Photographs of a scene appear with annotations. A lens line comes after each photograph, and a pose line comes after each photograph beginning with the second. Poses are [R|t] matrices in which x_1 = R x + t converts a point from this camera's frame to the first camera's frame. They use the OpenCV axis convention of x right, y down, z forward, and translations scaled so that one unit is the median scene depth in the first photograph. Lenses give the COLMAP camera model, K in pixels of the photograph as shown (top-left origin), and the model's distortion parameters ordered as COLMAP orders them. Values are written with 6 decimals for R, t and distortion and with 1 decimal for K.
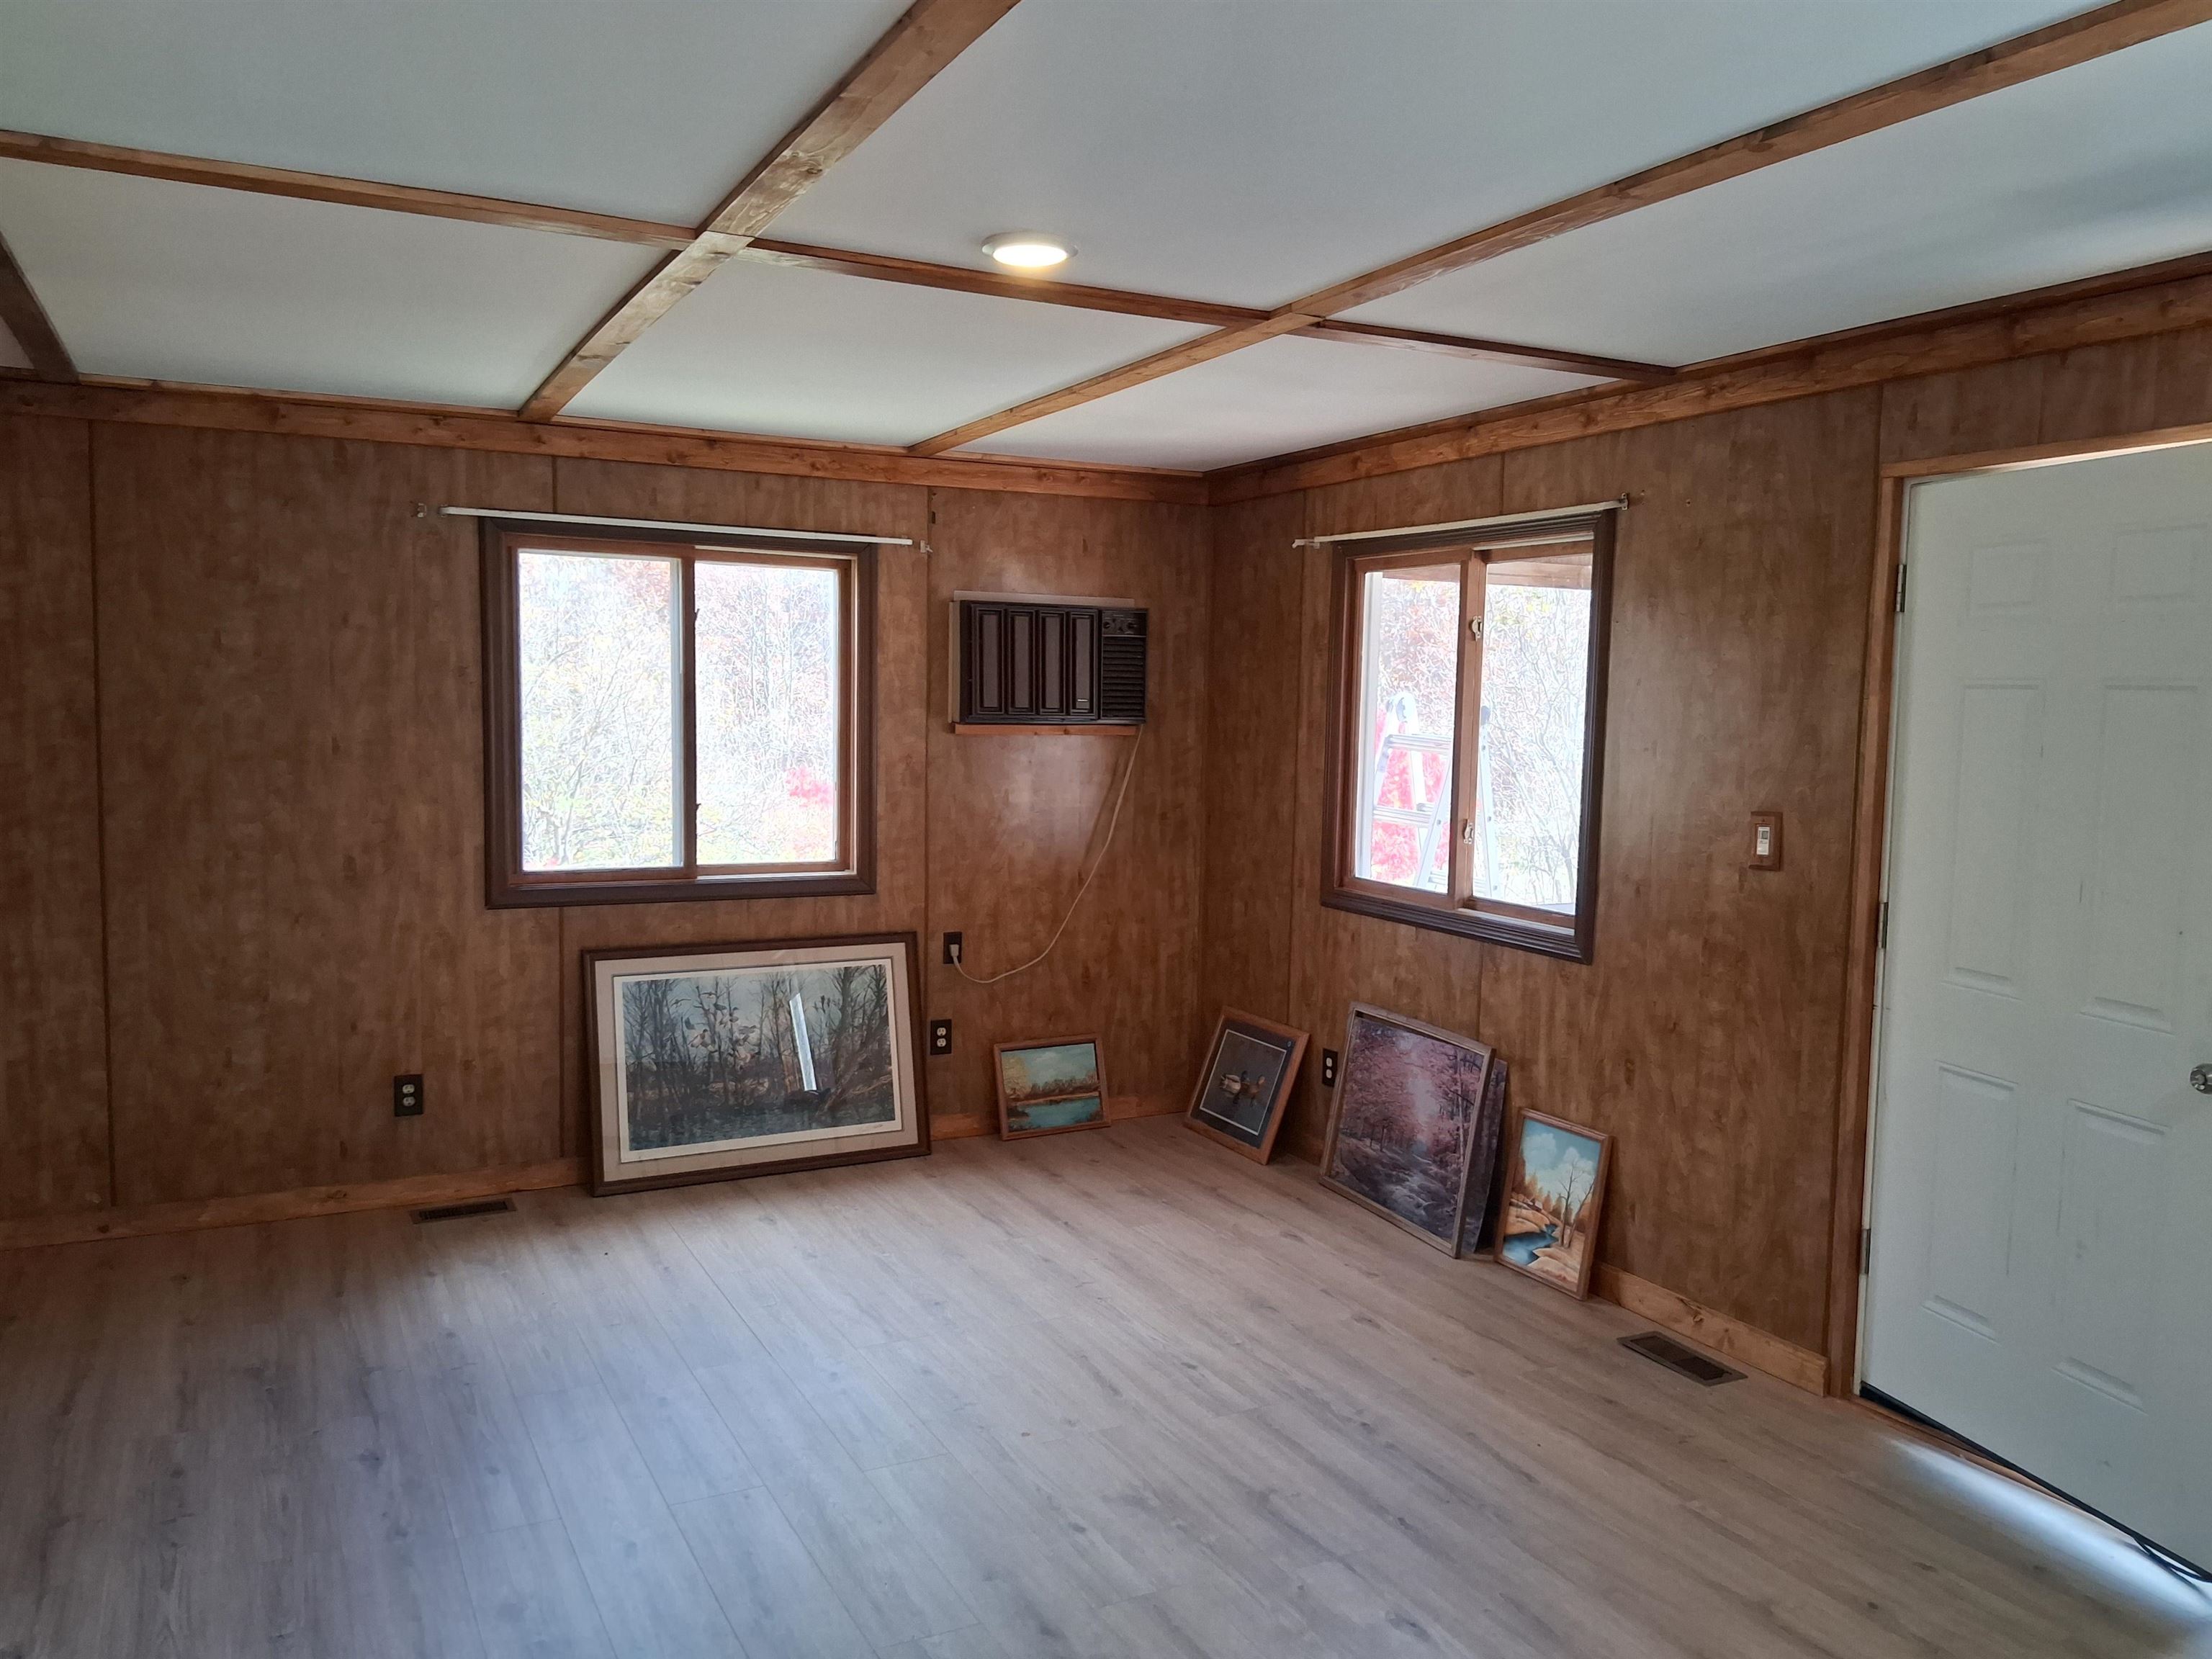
lens RADIAL K [[1658.7, 0, 1101.0], [0, 1658.7, 833.8], [0, 0, 1]] dist [0.107660, -0.171478]
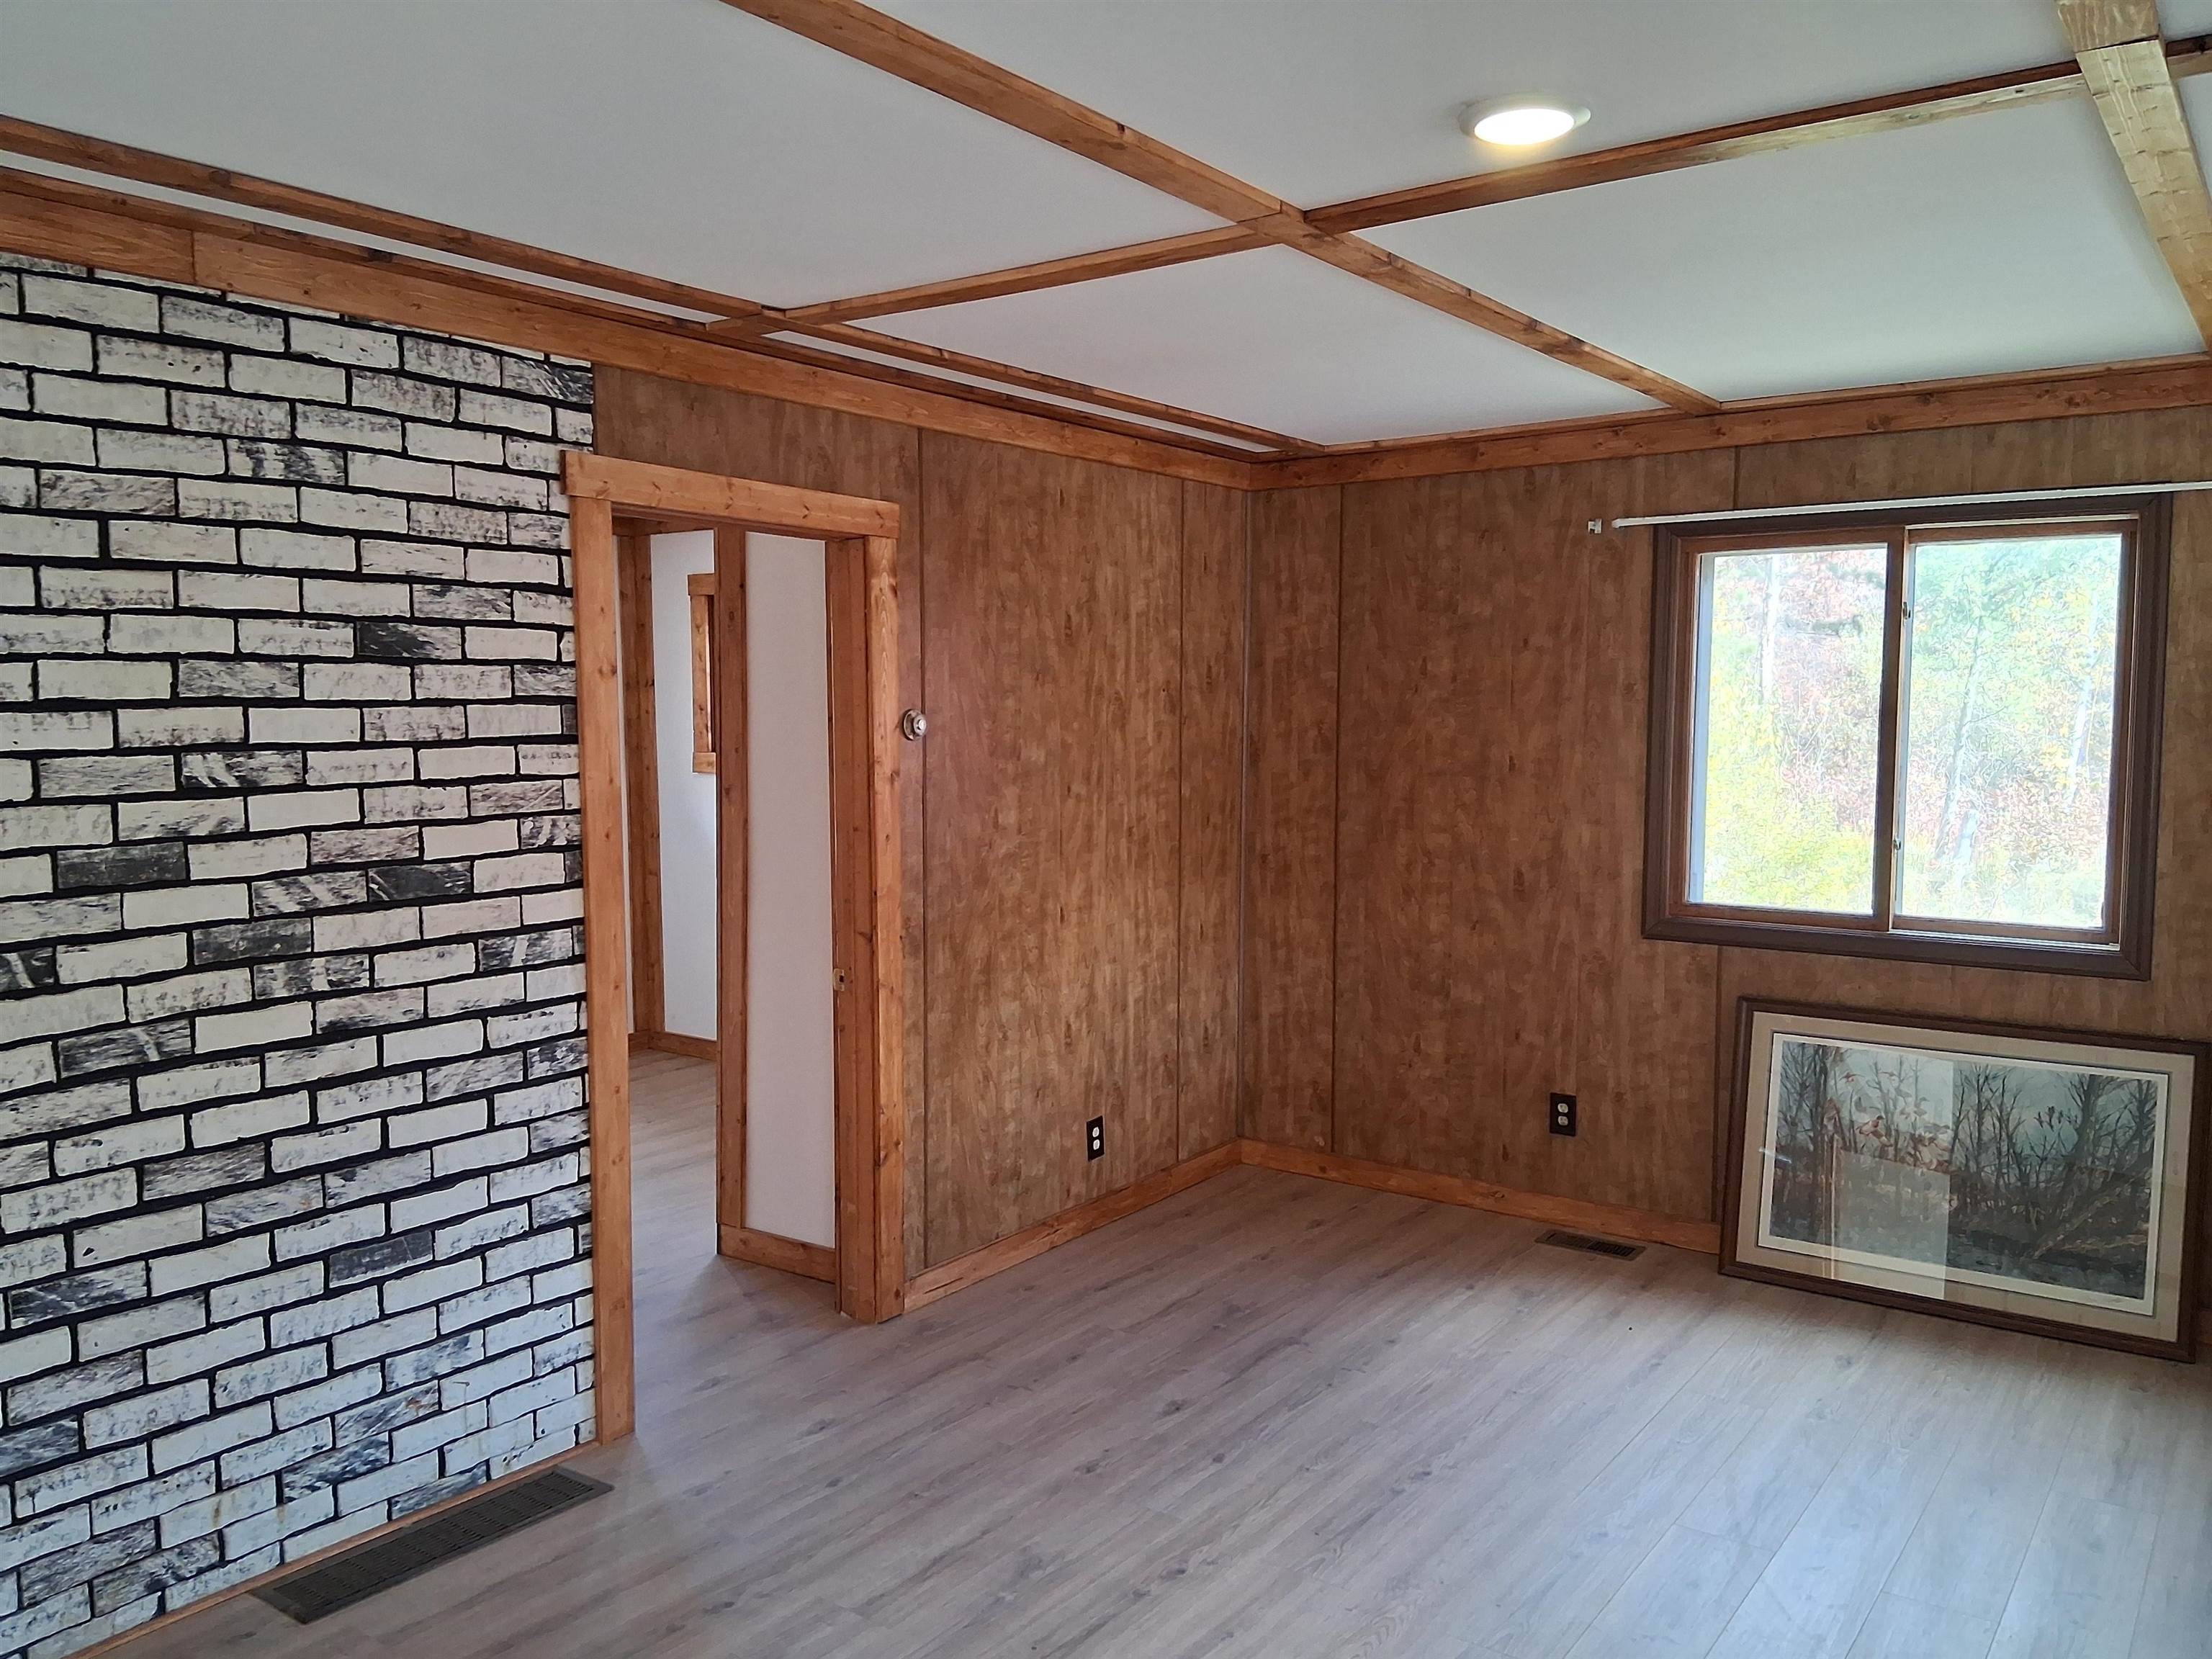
lens RADIAL K [[1658.7, 0, 1104.9], [0, 1658.7, 833.3], [0, 0, 1]] dist [0.107660, -0.171478]
pose [[0.452697, 0.053994, -0.890028, 0.384050], [-0.063652, 0.997575, 0.028142, -0.024447], [0.889390, 0.043912, 0.455036, 0.337367]]
